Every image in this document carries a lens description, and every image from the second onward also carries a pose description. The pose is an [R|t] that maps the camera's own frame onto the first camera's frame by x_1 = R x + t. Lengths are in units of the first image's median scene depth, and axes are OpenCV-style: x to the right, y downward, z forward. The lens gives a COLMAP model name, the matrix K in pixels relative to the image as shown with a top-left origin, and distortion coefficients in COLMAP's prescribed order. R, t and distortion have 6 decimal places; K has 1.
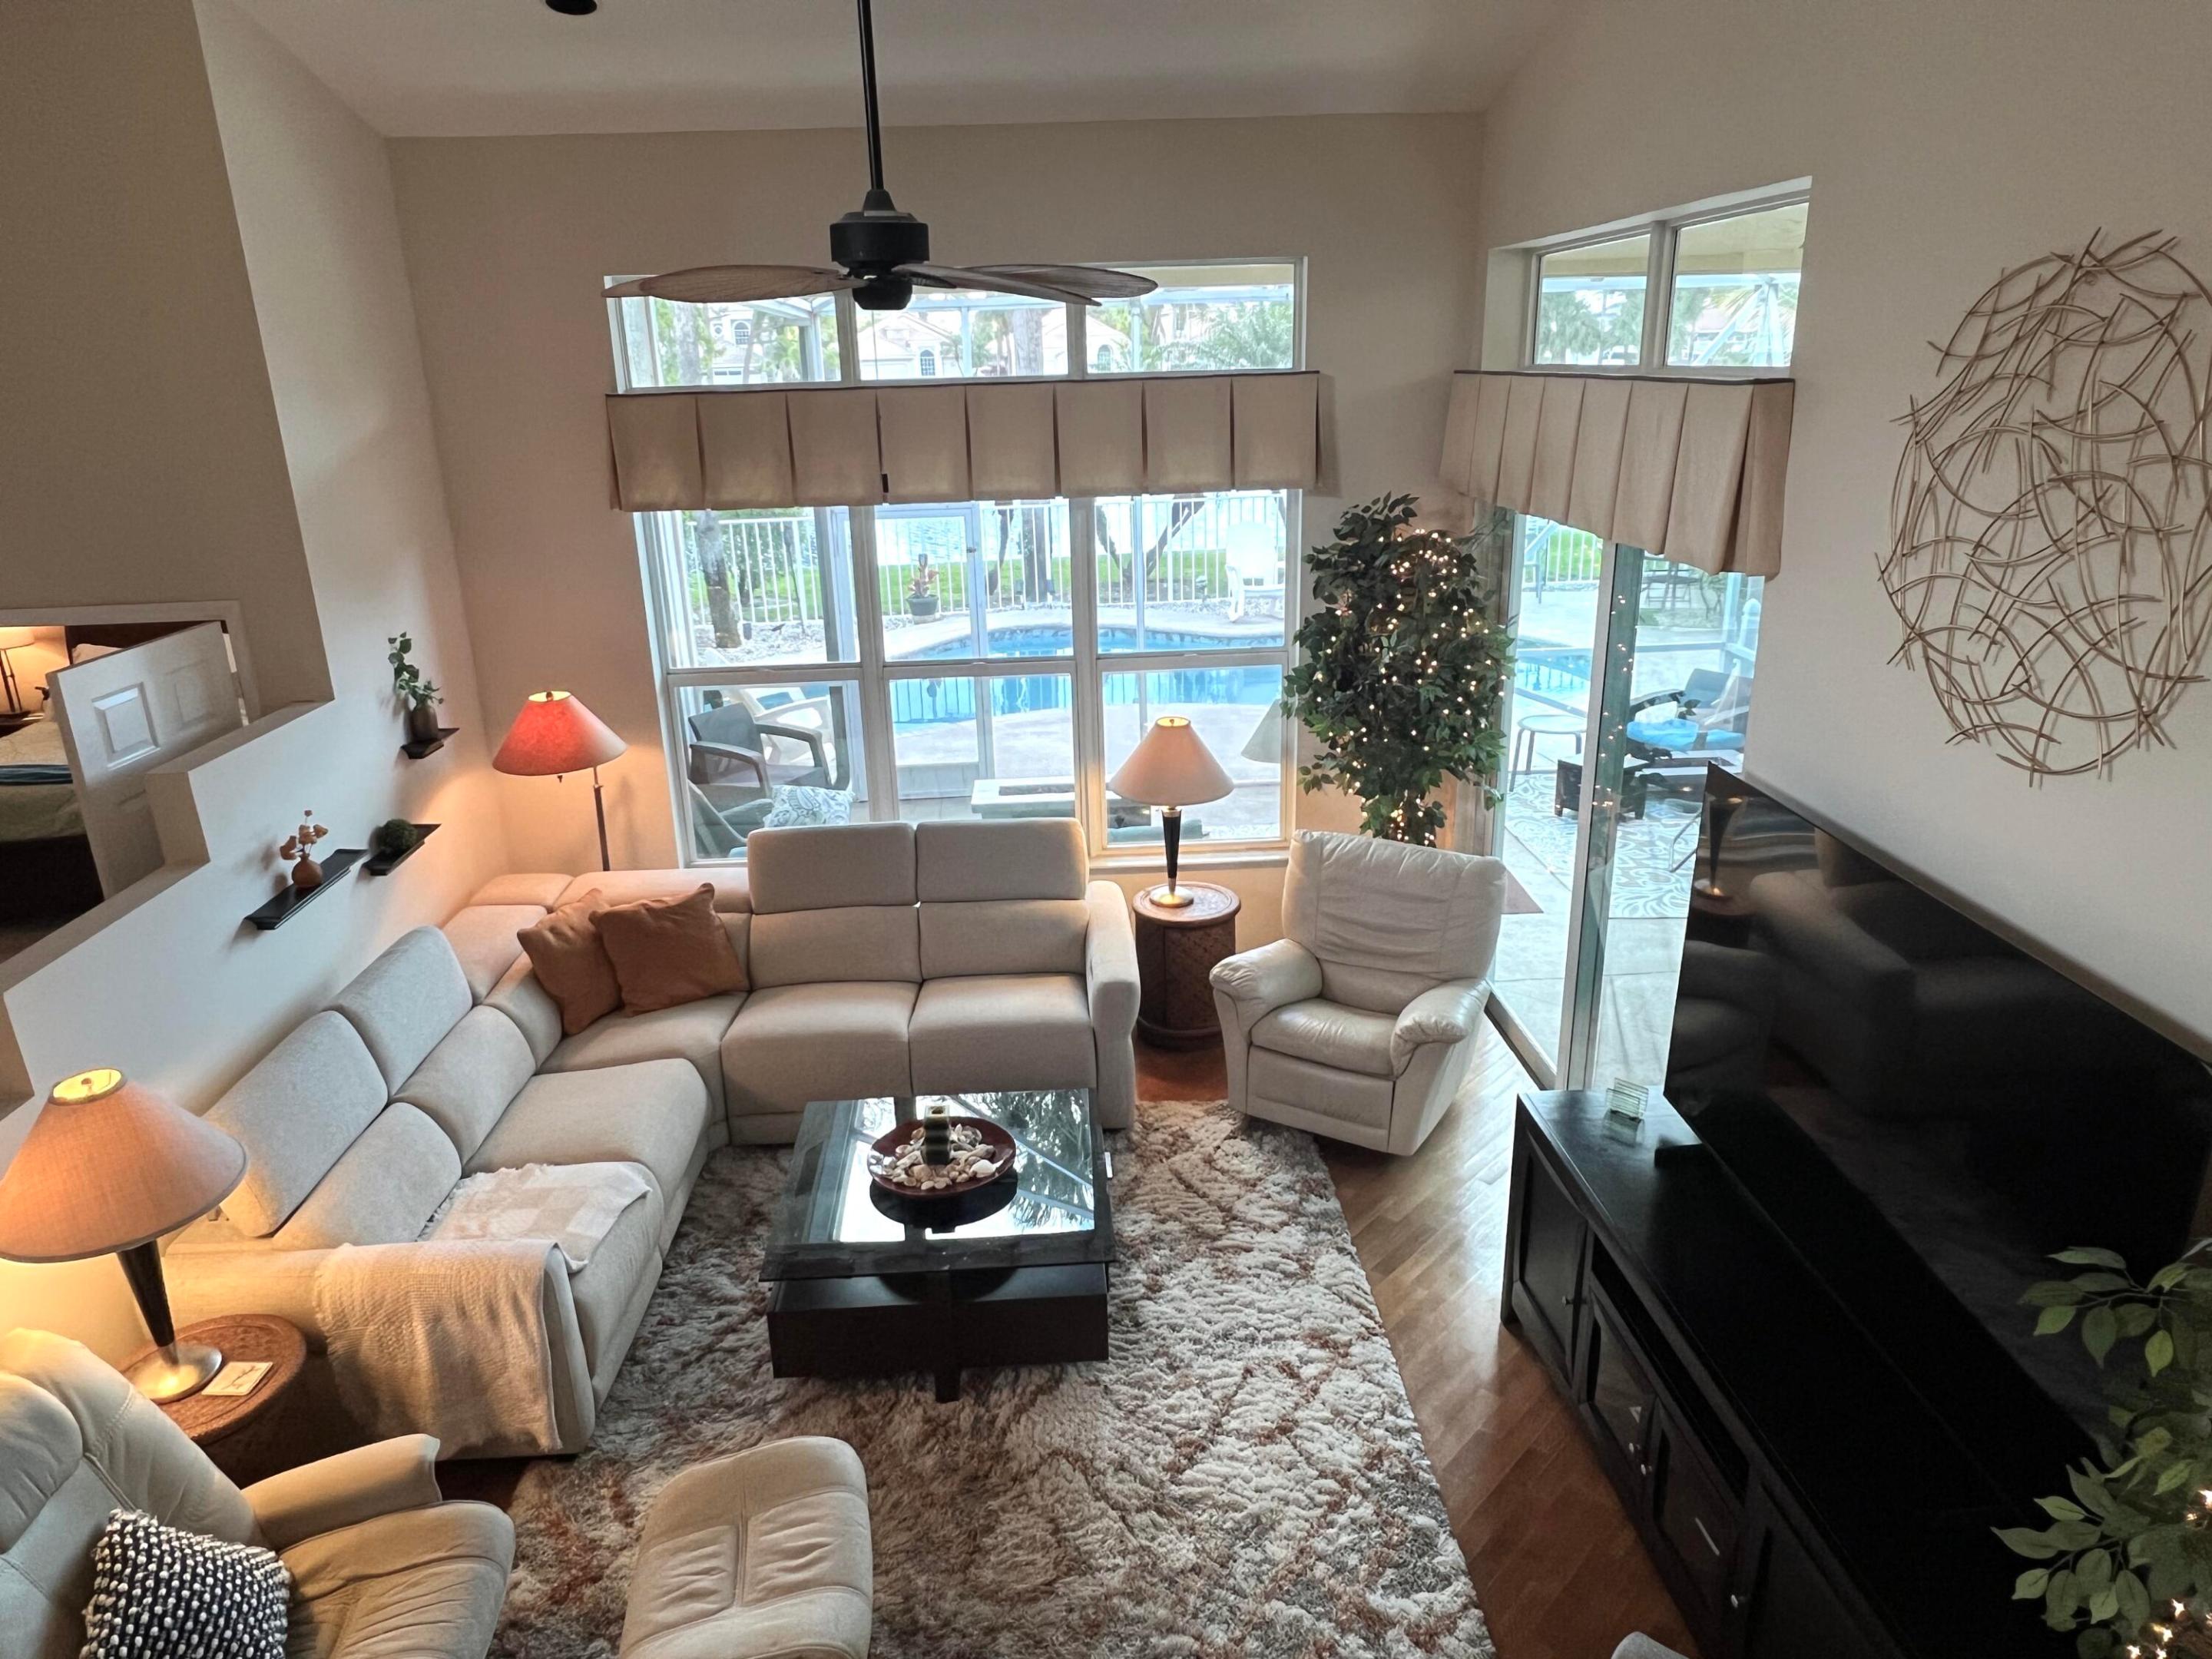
lens RADIAL K [[1423.6, 0, 1087.2], [0, 1423.6, 840.9], [0, 0, 1]] dist [-0.000358, 0.003400]
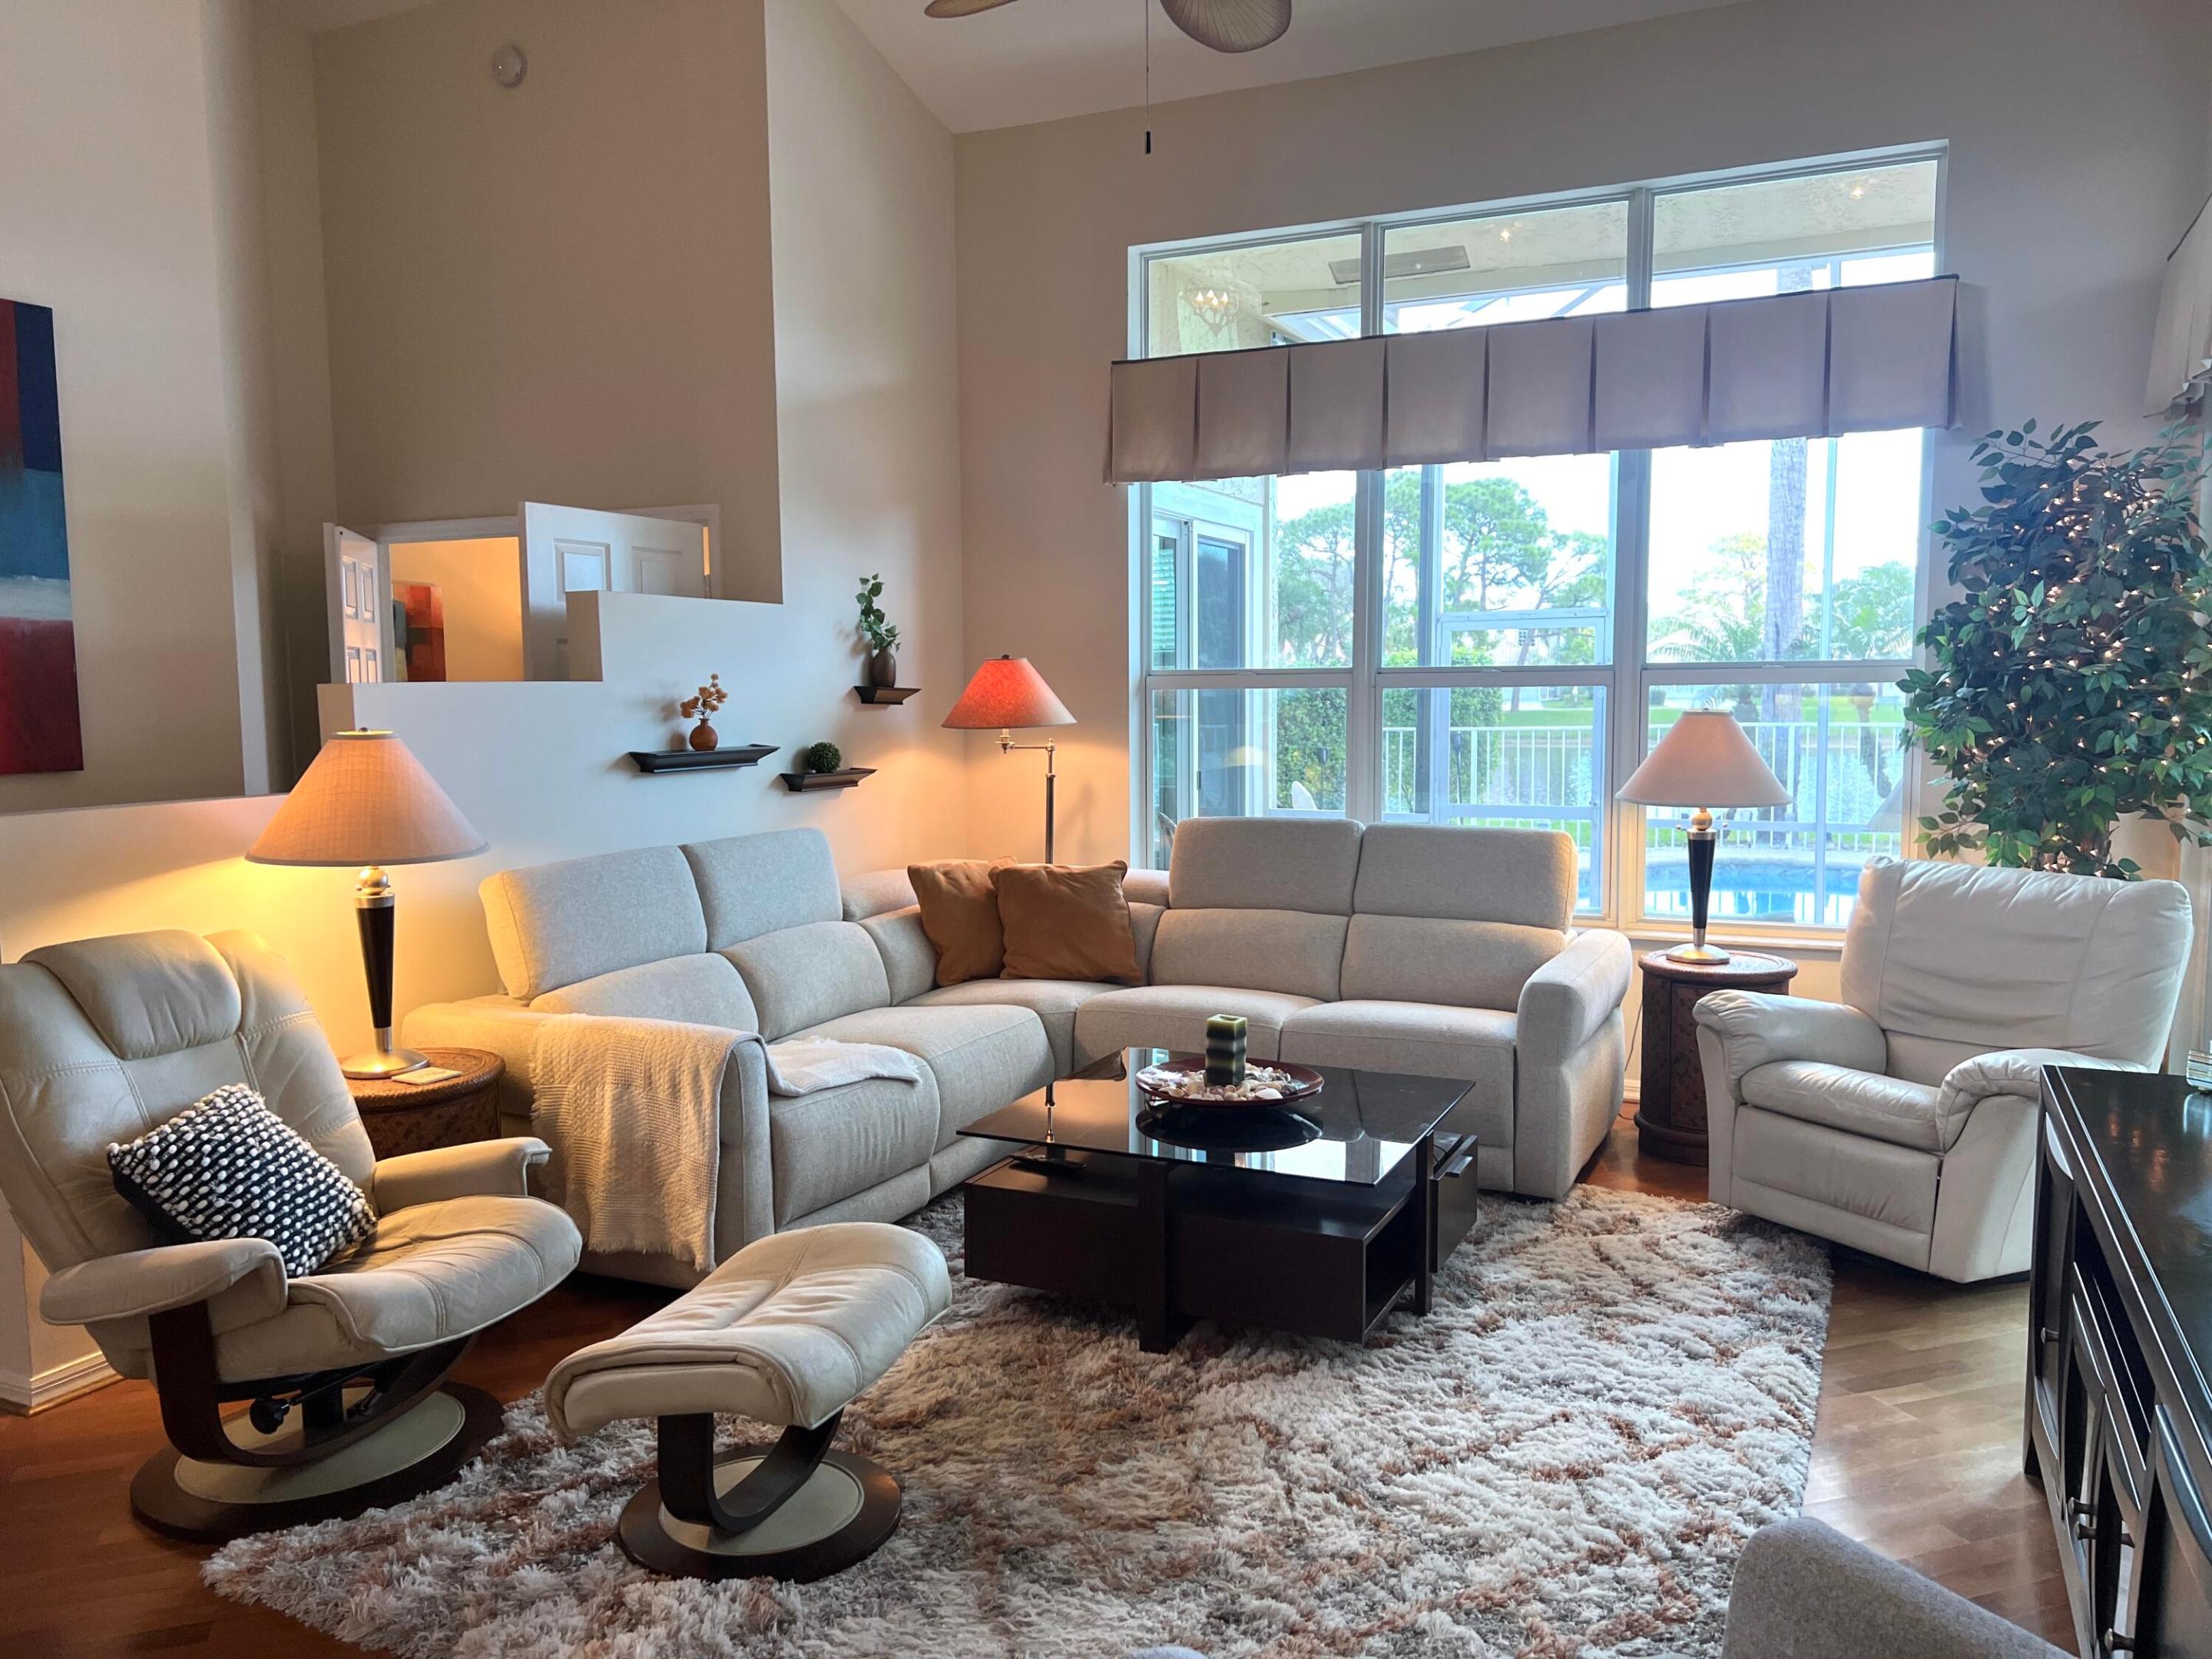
lens RADIAL K [[1657.9, 0, 1104.4], [0, 1657.9, 847.5], [0, 0, 1]] dist [0.040686, -0.016587]
pose [[0.886849, 0.067994, -0.457030, 0.222901], [-0.168712, 0.968472, -0.183296, 0.245125], [0.430158, 0.239662, 0.870360, 0.115475]]
